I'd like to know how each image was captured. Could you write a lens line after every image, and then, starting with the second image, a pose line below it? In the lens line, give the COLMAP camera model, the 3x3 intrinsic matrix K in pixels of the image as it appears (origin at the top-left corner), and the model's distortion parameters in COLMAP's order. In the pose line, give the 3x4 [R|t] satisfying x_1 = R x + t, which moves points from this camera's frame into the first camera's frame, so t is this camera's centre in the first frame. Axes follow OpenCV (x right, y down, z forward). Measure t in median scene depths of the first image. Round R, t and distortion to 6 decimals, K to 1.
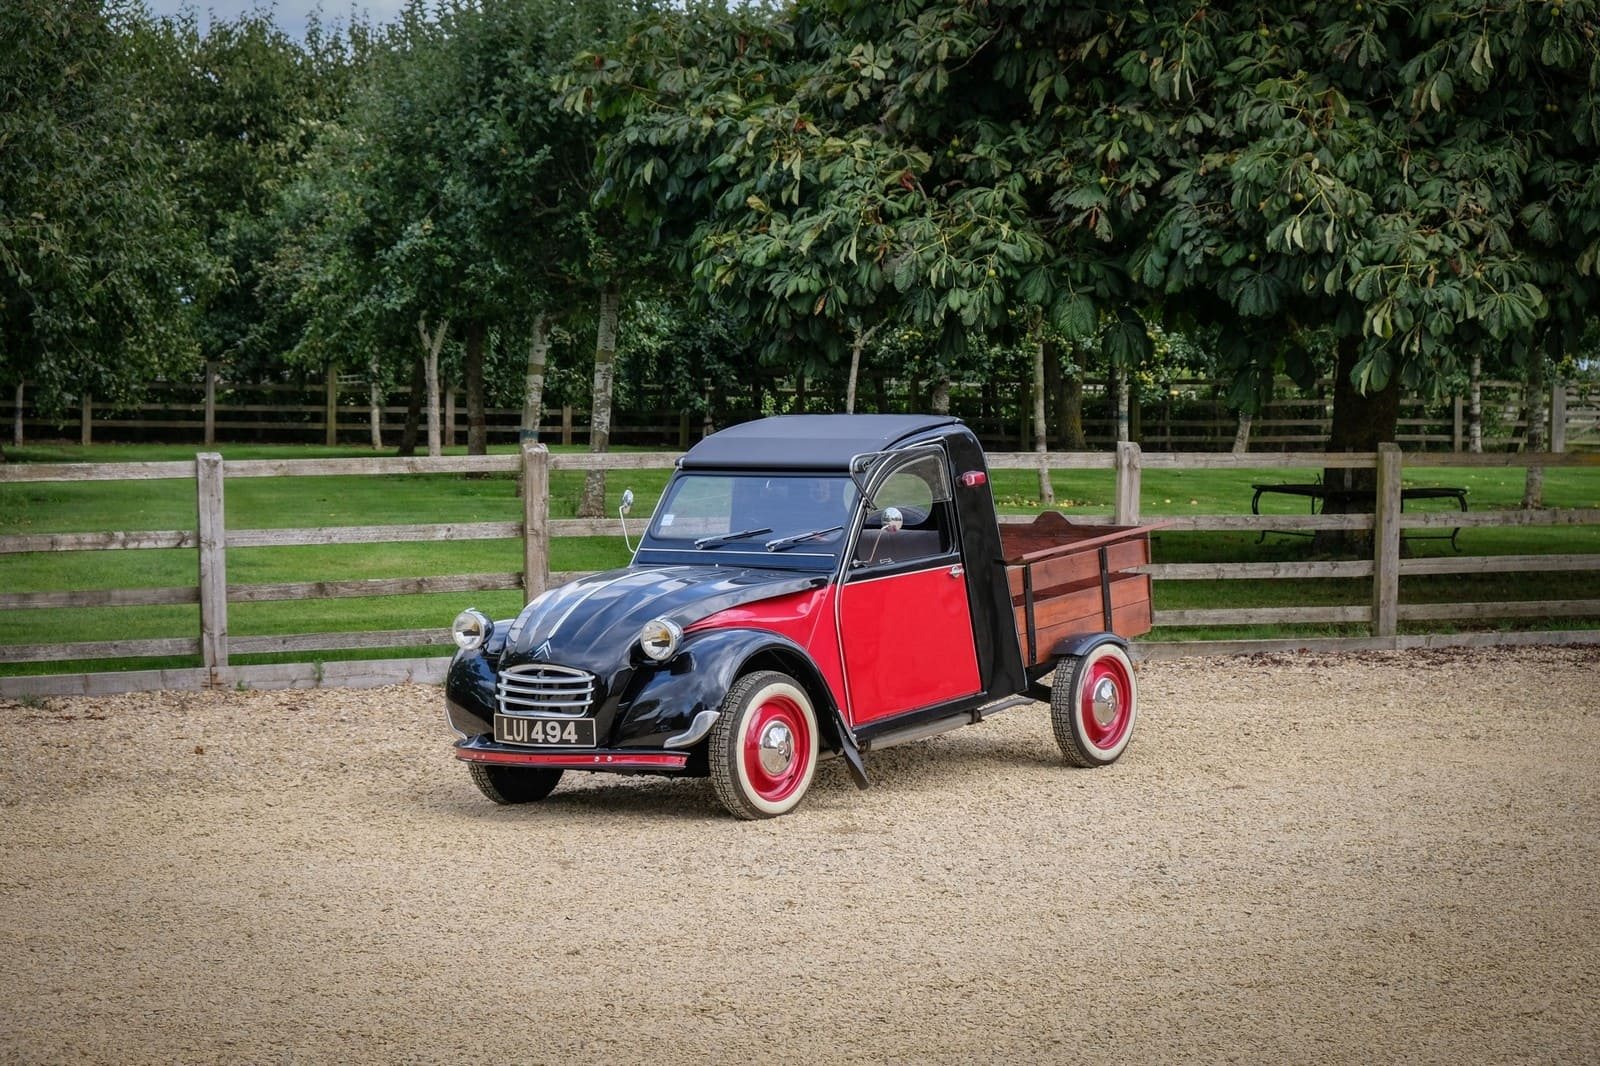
lens RADIAL K [[3733.6, 0, 884.9], [0, 3733.6, 533.0], [0, 0, 1]] dist [-0.013462, 0.714305]
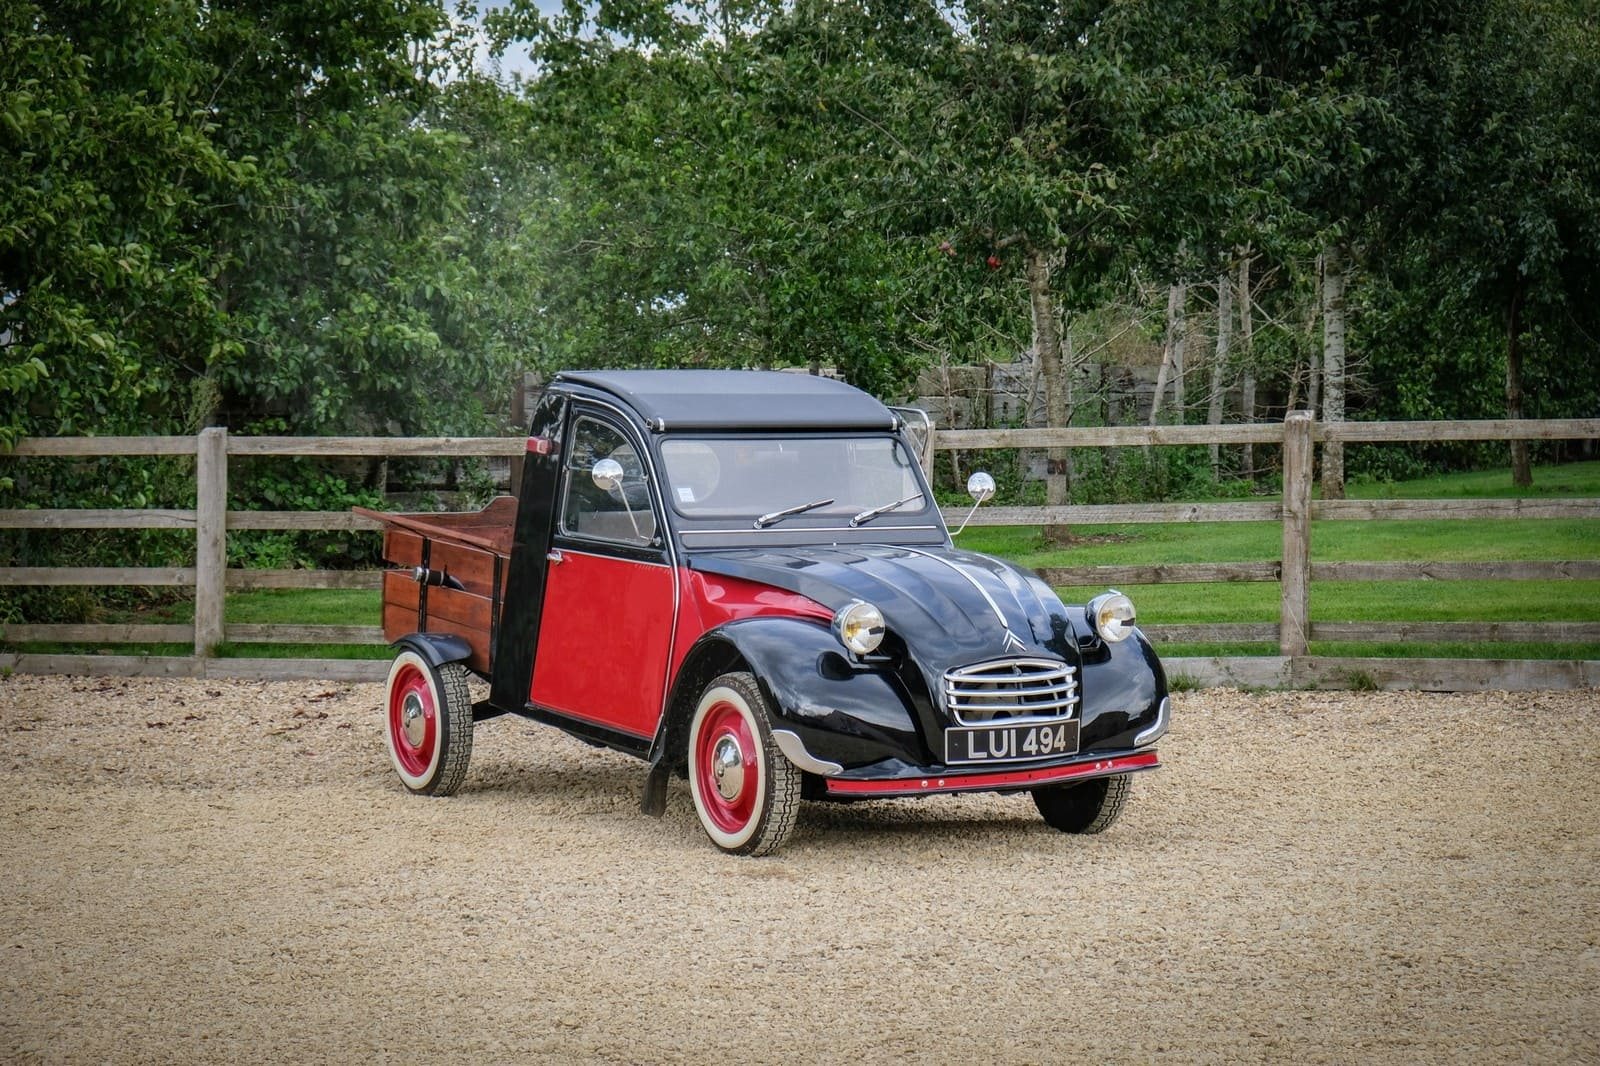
lens RADIAL K [[3703.1, 0, 886.5], [0, 3703.1, 523.3], [0, 0, 1]] dist [0.000184, 0.584017]
pose [[0.795771, 0.011394, -0.605491, 0.344657], [-0.014321, 0.999897, -0.000006, 0.003187], [0.605429, 0.008676, 0.795852, 0.273999]]
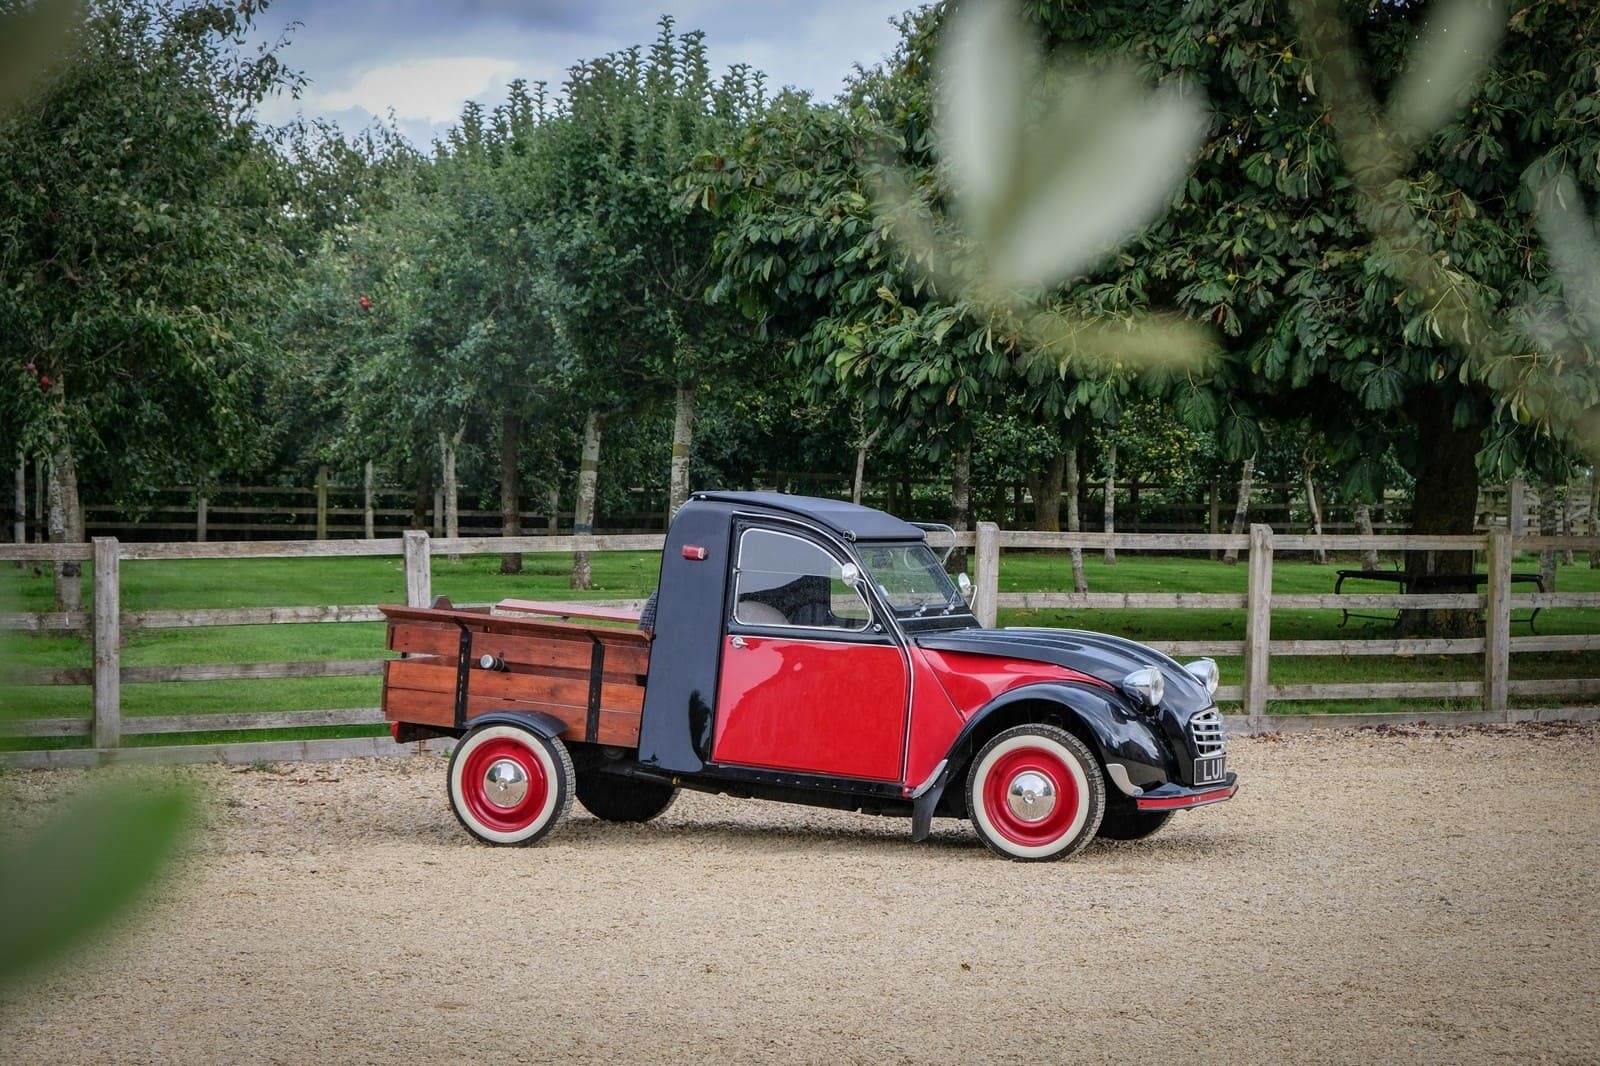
lens RADIAL K [[3725.0, 0, 883.8], [0, 3725.0, 538.8], [0, 0, 1]] dist [-0.014298, 0.693337]
pose [[0.999512, 0.000512, 0.031230, -0.079675], [0.000390, 0.999584, -0.028850, 0.010740], [-0.031231, 0.028848, 0.999096, -0.048764]]
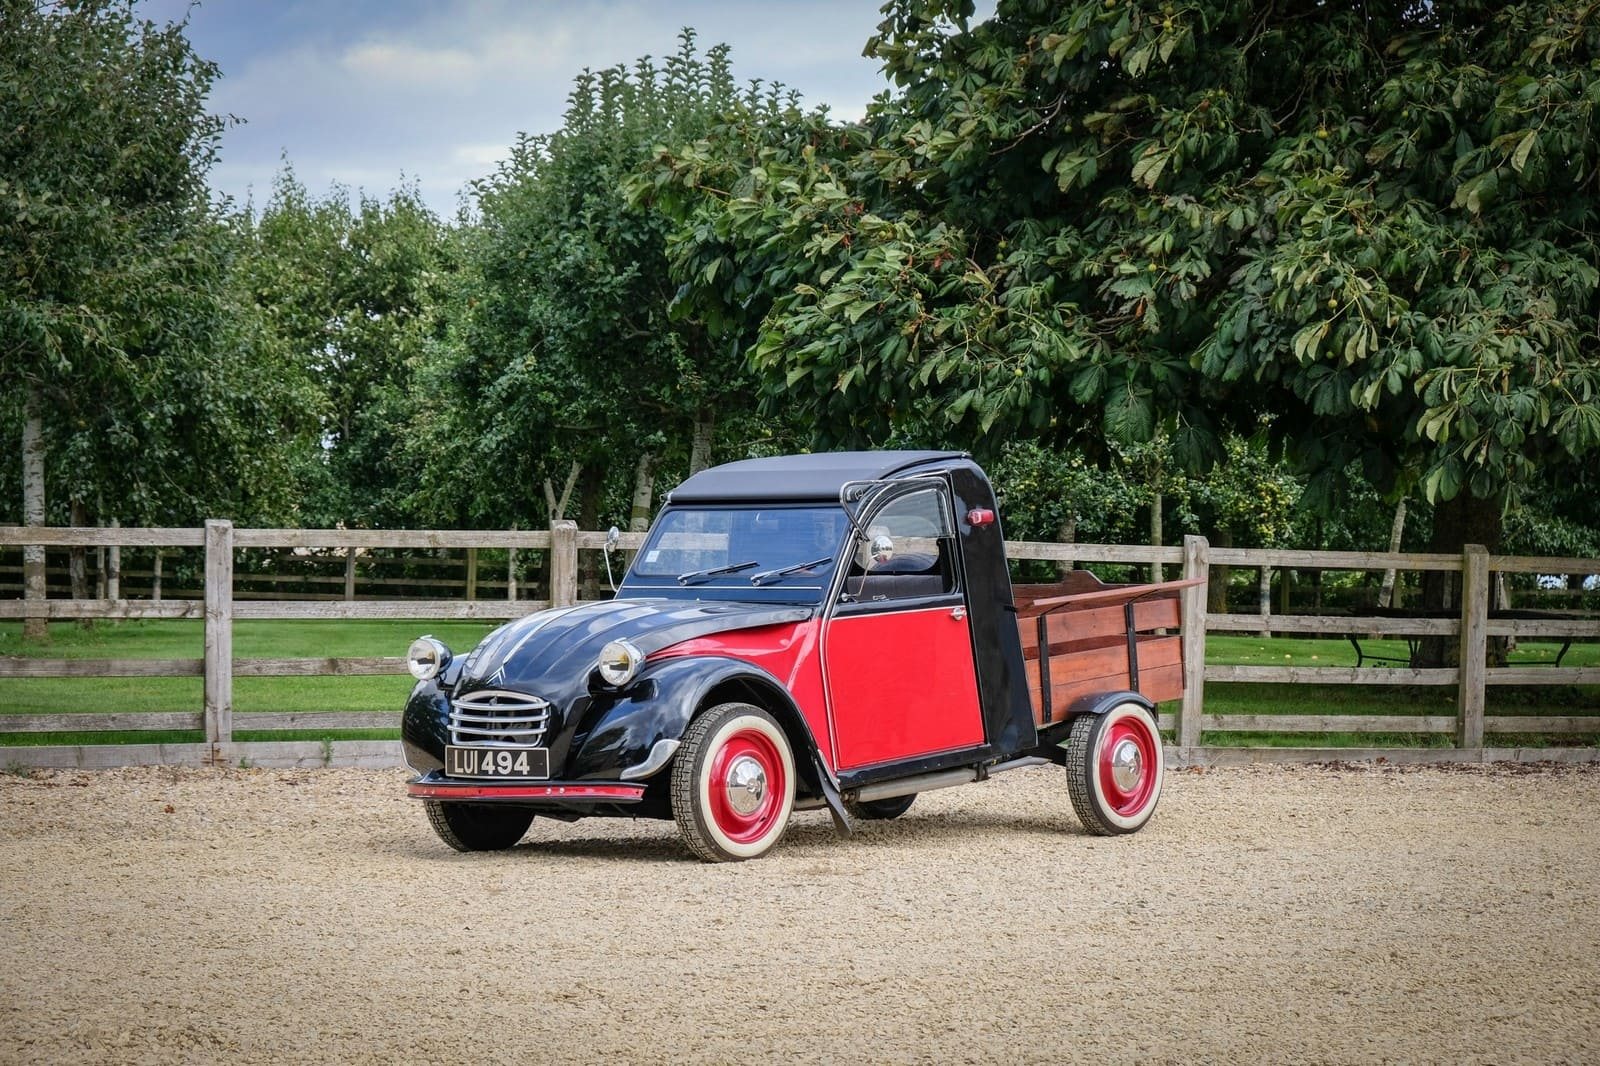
lens RADIAL K [[3708.3, 0, 902.6], [0, 3708.3, 536.0], [0, 0, 1]] dist [-0.006986, 0.646019]
pose [[0.998838, 0.011018, -0.046922, 0.037600], [-0.013860, 0.998061, -0.060679, 0.036839], [0.046162, 0.061259, 0.997054, 0.058600]]
